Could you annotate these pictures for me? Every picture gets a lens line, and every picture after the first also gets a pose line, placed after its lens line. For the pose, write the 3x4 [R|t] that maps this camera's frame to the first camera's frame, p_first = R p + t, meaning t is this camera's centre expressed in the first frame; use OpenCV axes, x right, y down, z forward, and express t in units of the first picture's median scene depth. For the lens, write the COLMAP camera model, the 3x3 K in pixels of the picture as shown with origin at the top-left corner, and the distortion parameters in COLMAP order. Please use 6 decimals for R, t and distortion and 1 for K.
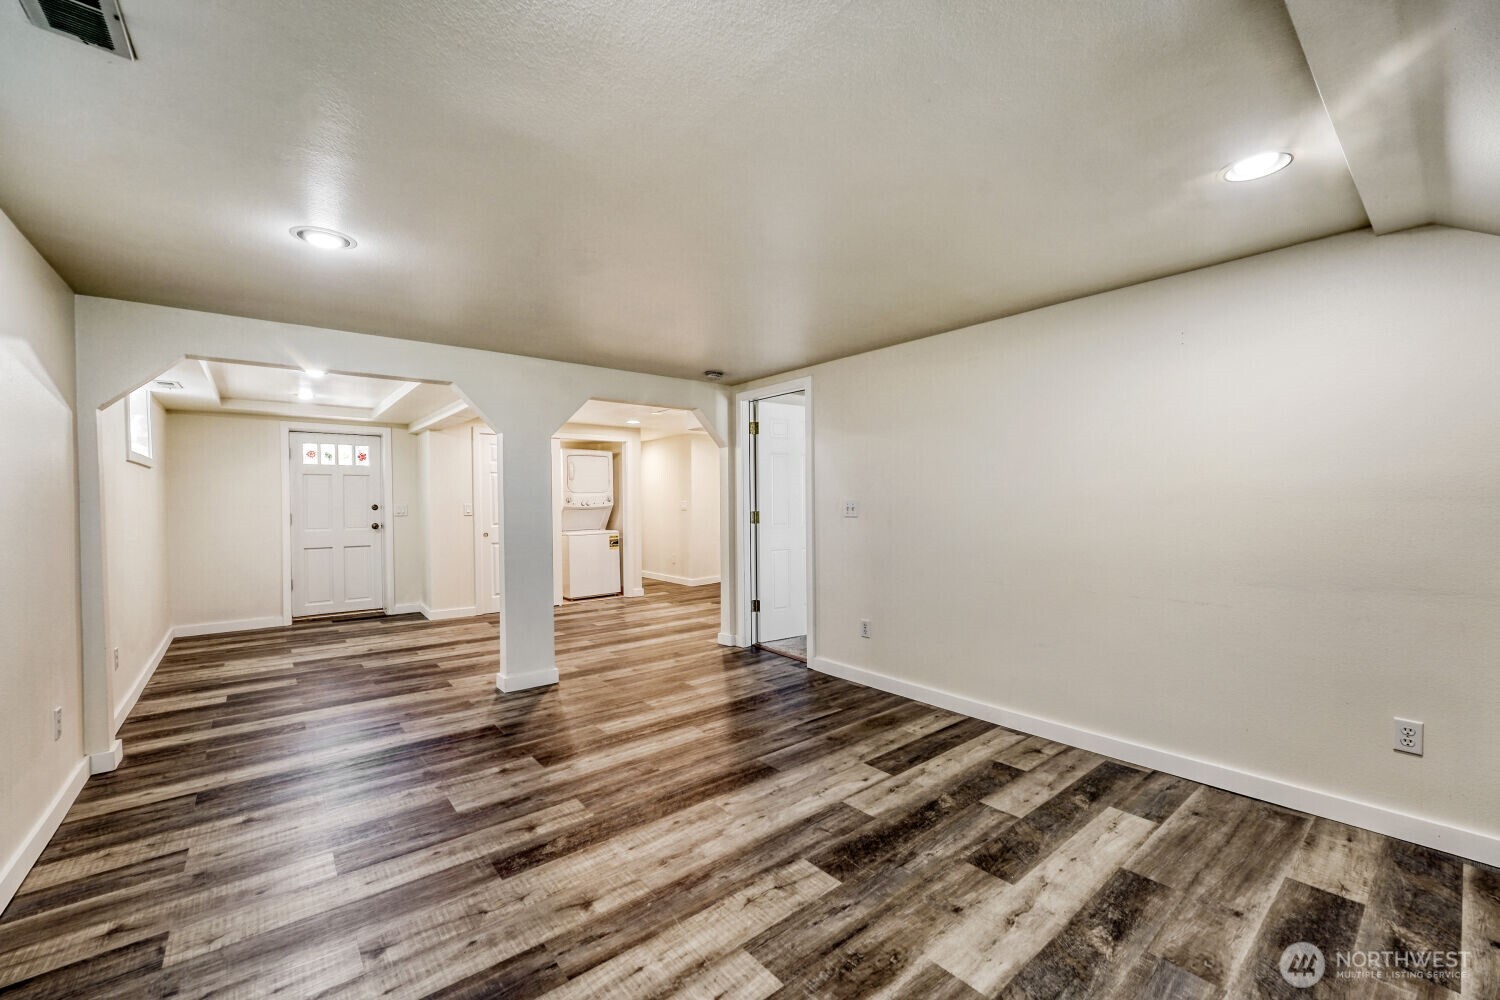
lens RADIAL K [[599.0, 0, 748.5], [0, 599.0, 503.4], [0, 0, 1]] dist [-0.014459, 0.000795]
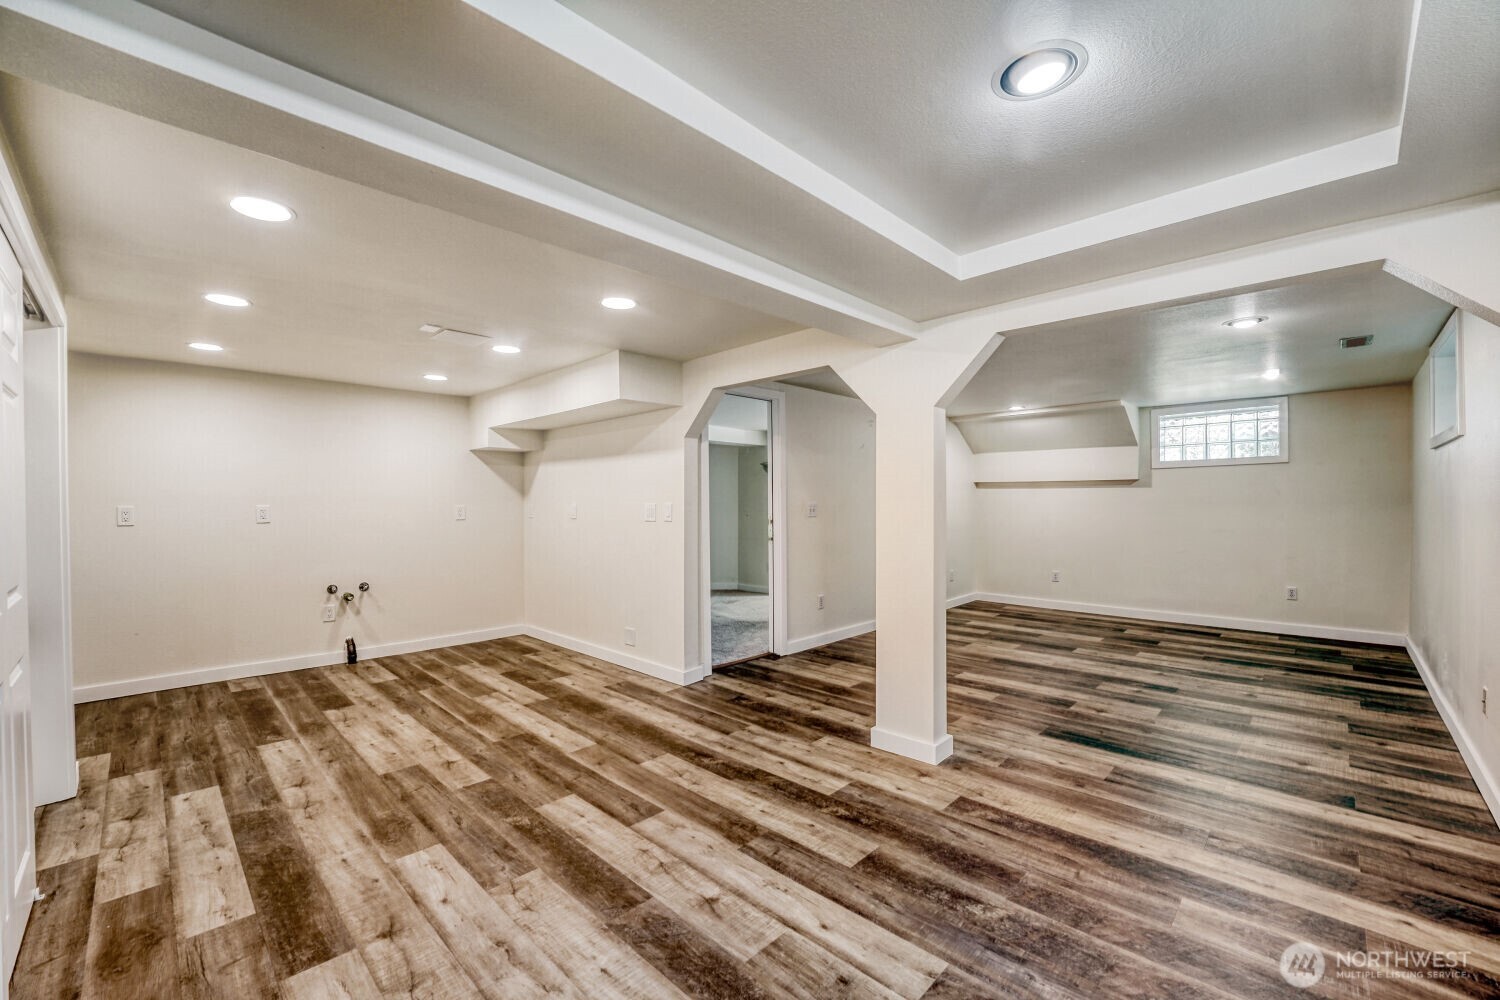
lens RADIAL K [[599.0, 0, 750.2], [0, 599.0, 504.0], [0, 0, 1]] dist [-0.014459, 0.000795]
pose [[-0.107134, 0.006008, 0.994226, -1.762908], [0.006425, 0.999965, -0.005350, -0.006125], [-0.994224, 0.005815, -0.107168, 2.055126]]
